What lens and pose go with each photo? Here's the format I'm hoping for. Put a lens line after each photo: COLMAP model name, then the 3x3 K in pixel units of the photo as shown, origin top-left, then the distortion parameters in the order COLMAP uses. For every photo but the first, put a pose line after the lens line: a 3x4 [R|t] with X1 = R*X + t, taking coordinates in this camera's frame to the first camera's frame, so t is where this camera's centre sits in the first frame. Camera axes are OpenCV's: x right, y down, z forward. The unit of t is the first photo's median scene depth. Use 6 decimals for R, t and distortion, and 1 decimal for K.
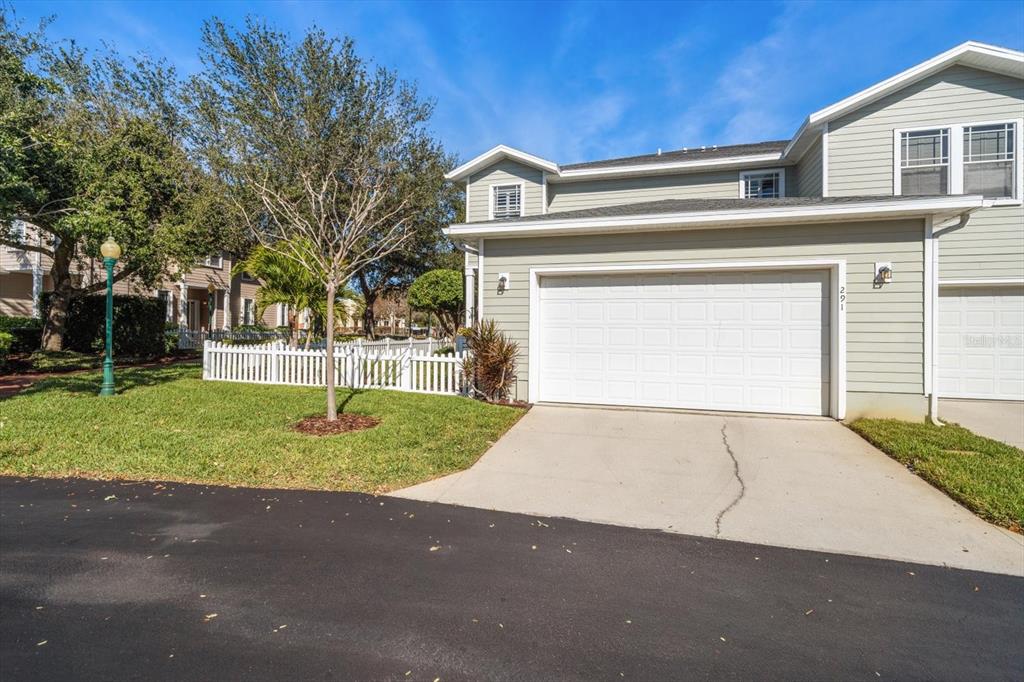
lens RADIAL K [[353.3, 0, 511.0], [0, 353.3, 340.9], [0, 0, 1]] dist [-0.002034, -0.000082]
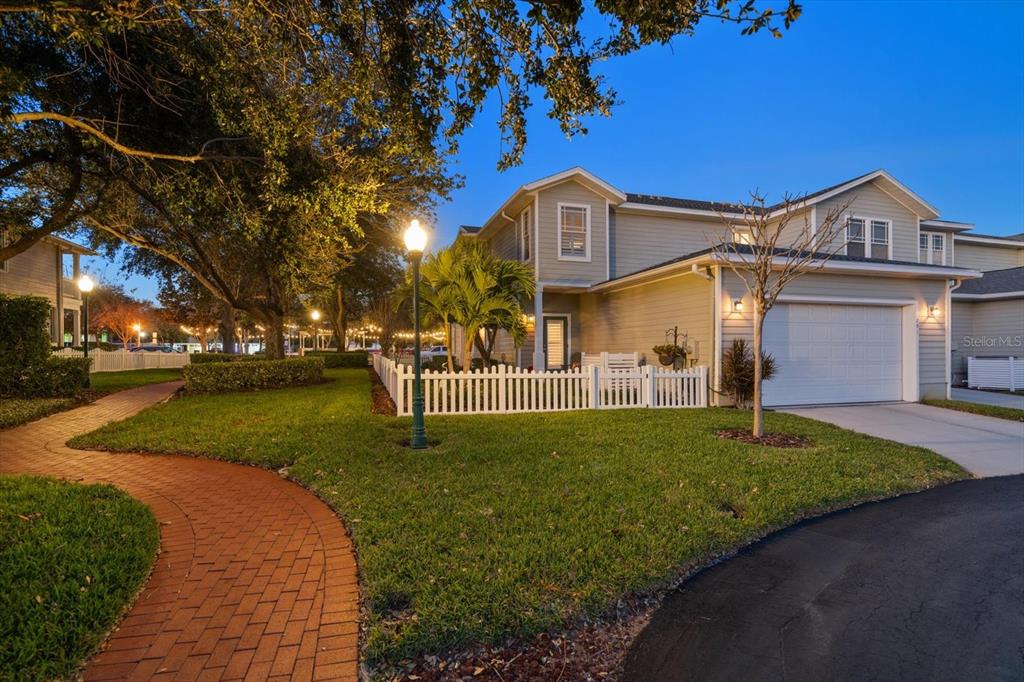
lens RADIAL K [[353.3, 0, 511.0], [0, 353.3, 340.9], [0, 0, 1]] dist [-0.002034, -0.000082]
pose [[0.907215, -0.009813, 0.420552, -0.982412], [0.023642, 0.999337, -0.027684, -0.026486], [-0.420001, 0.035058, 0.906846, 0.217502]]
